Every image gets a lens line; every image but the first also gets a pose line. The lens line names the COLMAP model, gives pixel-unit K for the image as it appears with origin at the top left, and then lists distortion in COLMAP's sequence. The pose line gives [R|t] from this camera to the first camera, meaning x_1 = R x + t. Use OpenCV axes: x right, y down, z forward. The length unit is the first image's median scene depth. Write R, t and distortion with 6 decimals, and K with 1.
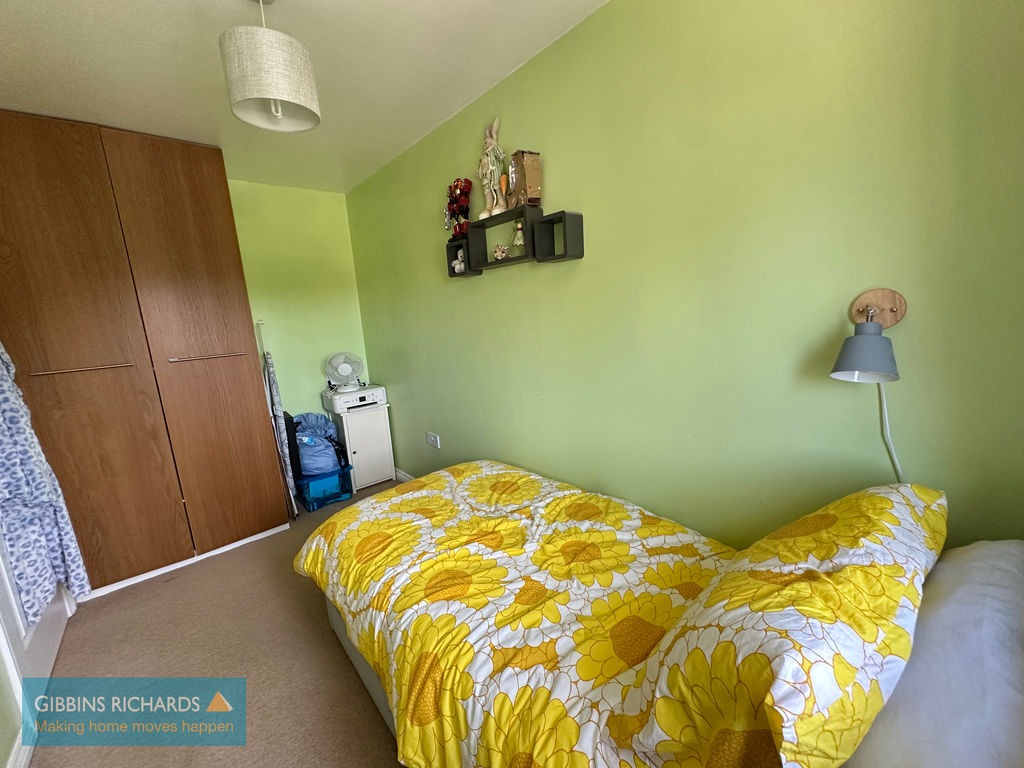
lens RADIAL K [[409.9, 0, 513.7], [0, 409.9, 383.3], [0, 0, 1]] dist [-0.001982, 0.000304]
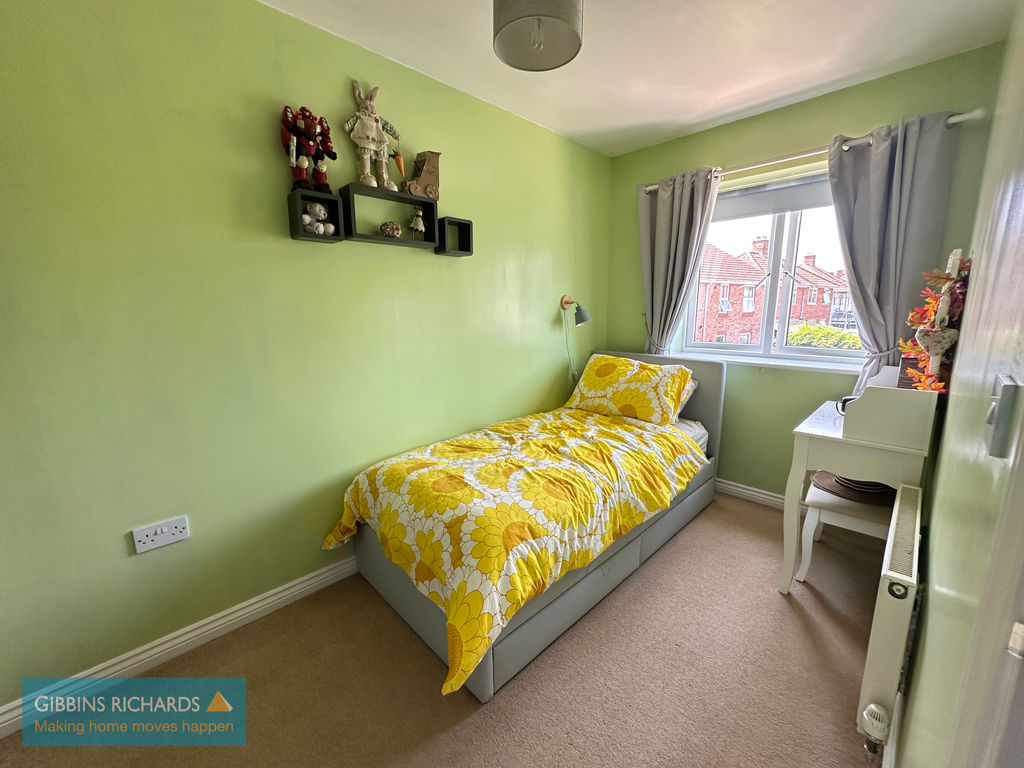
lens RADIAL K [[409.9, 0, 512.7], [0, 409.9, 380.9], [0, 0, 1]] dist [-0.001982, 0.000304]
pose [[-0.054314, -0.123421, 0.990867, -1.095691], [0.187970, 0.973327, 0.131540, -0.048560], [-0.980672, 0.193398, -0.029666, 0.856285]]
